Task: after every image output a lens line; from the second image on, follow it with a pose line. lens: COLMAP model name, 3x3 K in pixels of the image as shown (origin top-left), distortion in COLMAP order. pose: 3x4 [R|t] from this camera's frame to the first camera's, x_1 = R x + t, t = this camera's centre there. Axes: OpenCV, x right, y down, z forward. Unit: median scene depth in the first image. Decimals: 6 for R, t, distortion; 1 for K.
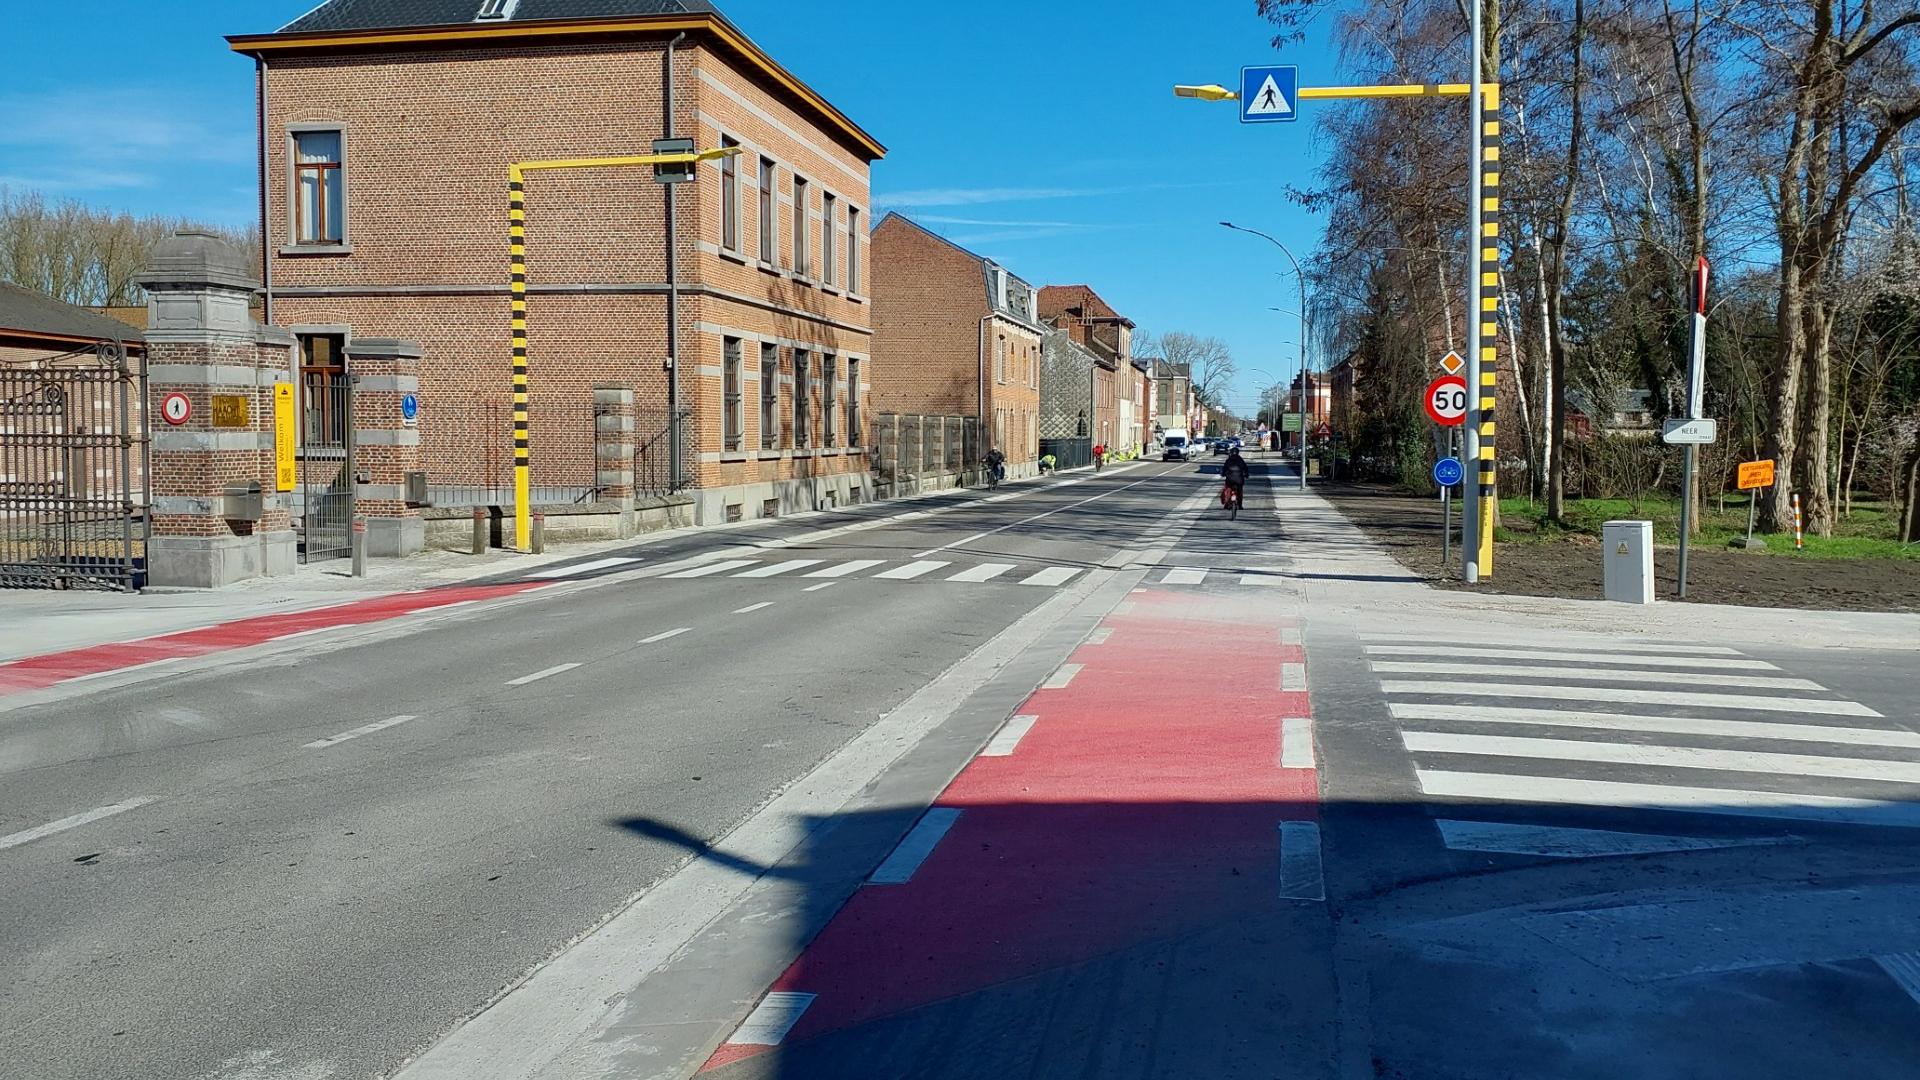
lens RADIAL K [[1474.8, 0, 973.1], [0, 1474.8, 524.7], [0, 0, 1]] dist [0.129105, -0.287401]
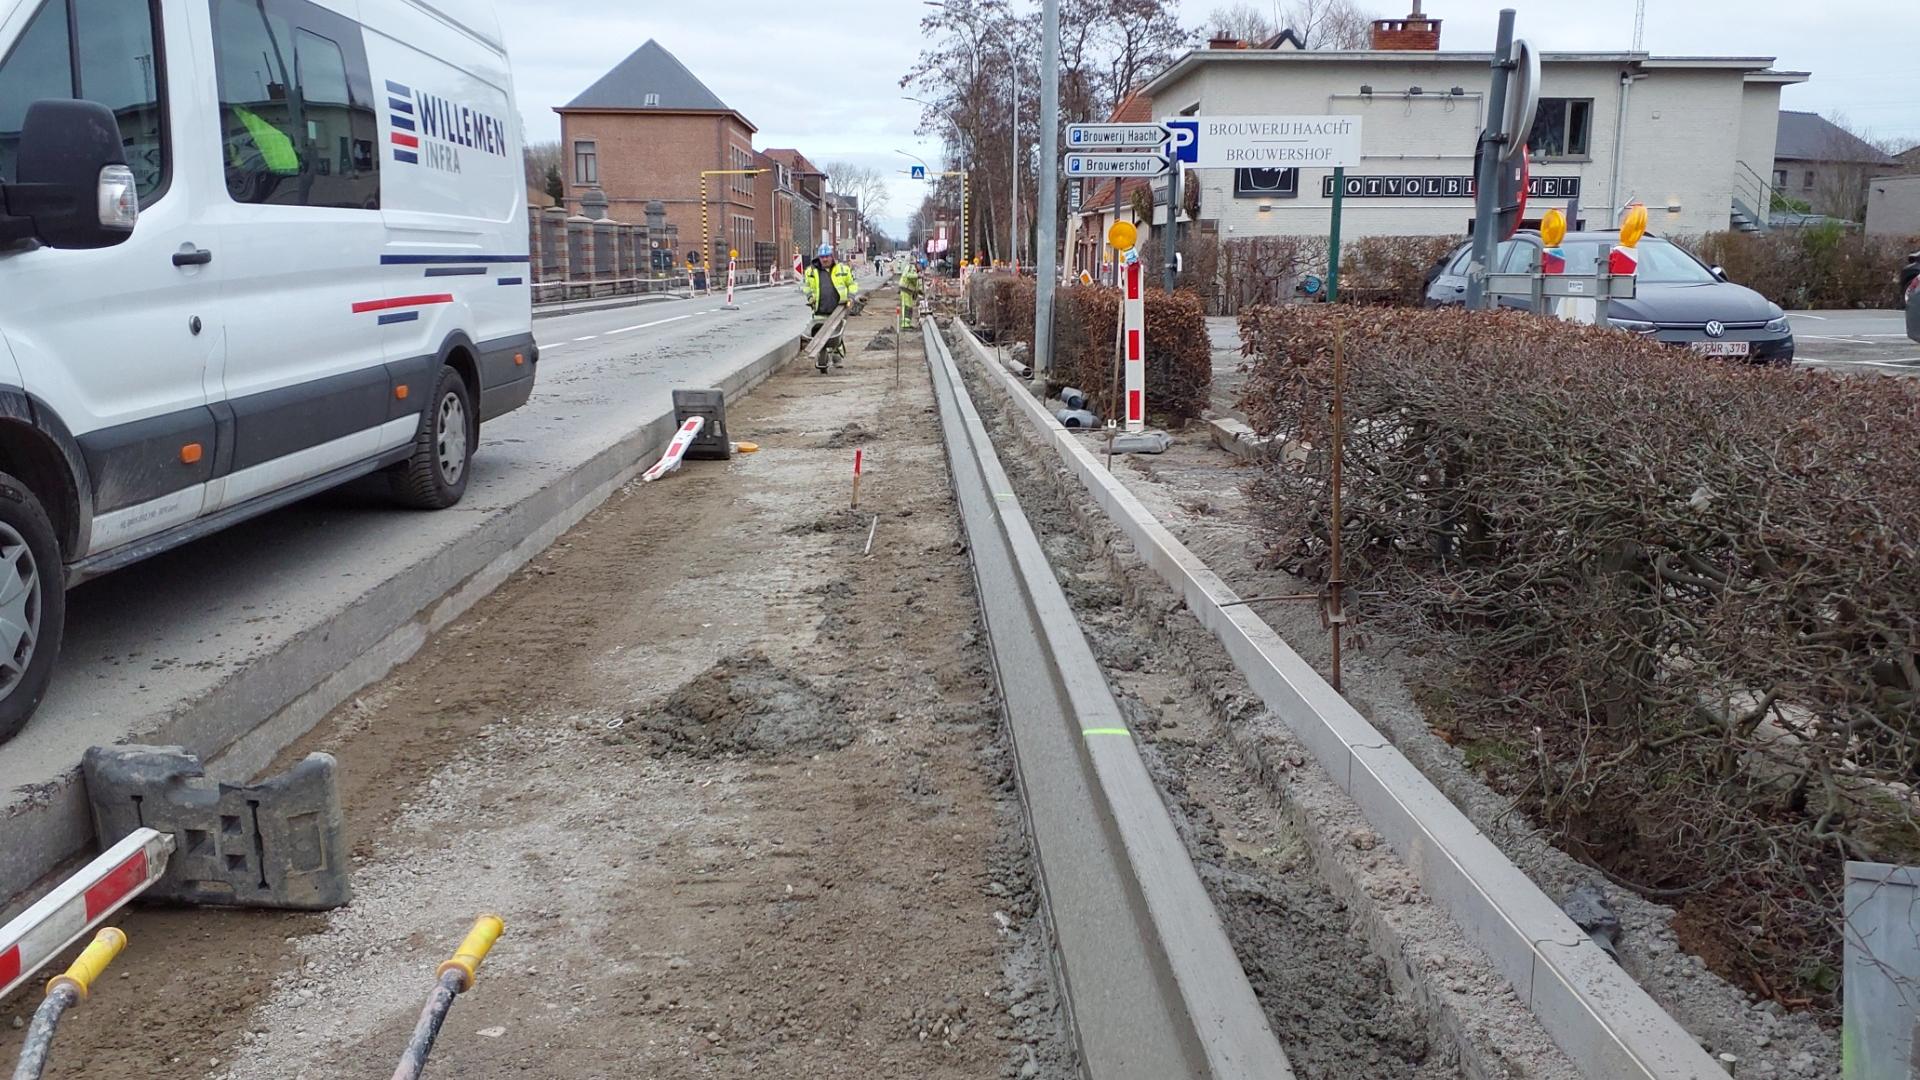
lens RADIAL K [[1474.8, 0, 973.1], [0, 1474.8, 524.7], [0, 0, 1]] dist [0.129105, -0.287401]
pose [[0.973005, -0.039162, 0.227439, -0.104853], [0.011487, 0.992494, 0.121750, 0.032194], [-0.230500, -0.115850, 0.966151, -0.527393]]
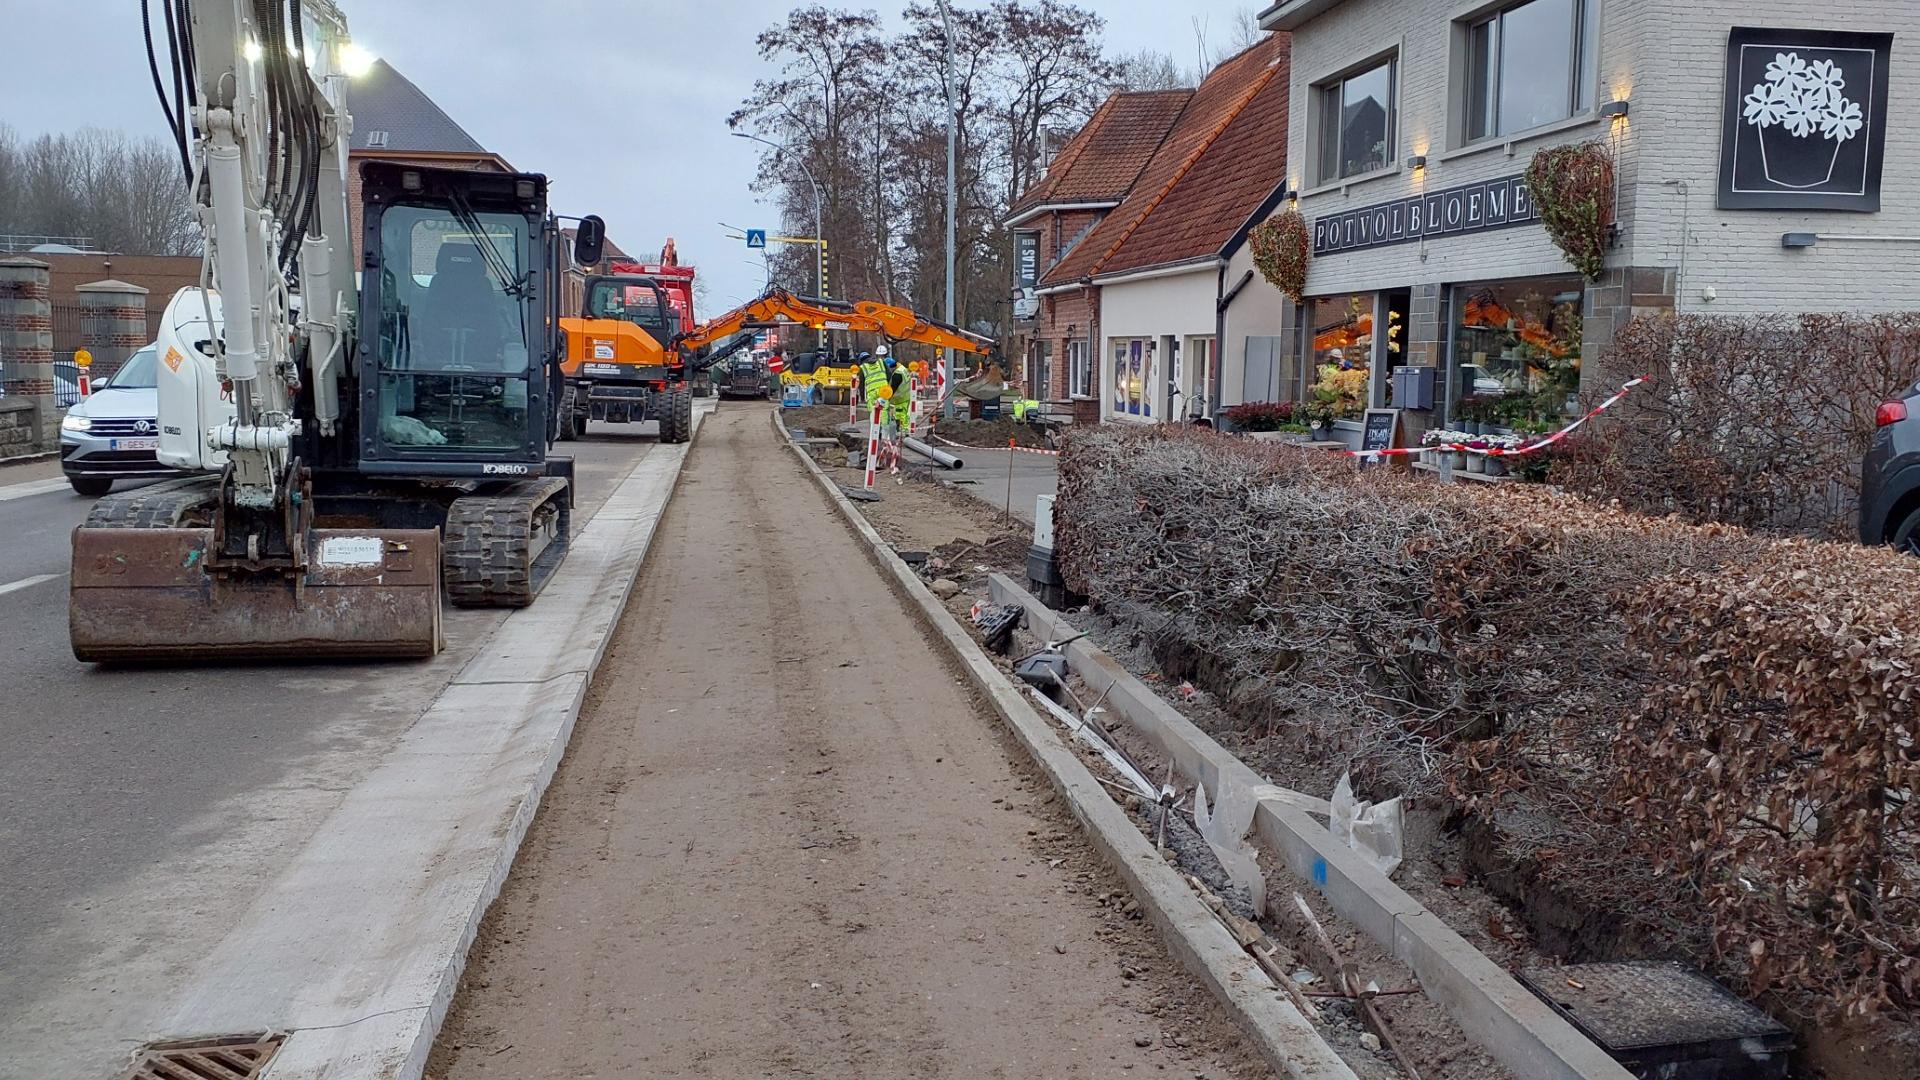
lens RADIAL K [[1474.8, 0, 973.1], [0, 1474.8, 524.7], [0, 0, 1]] dist [0.129105, -0.287401]
pose [[0.937897, -0.033745, 0.345268, -0.072998], [0.013921, 0.998117, 0.059735, 0.019903], [-0.346634, -0.051219, 0.936601, -0.331290]]
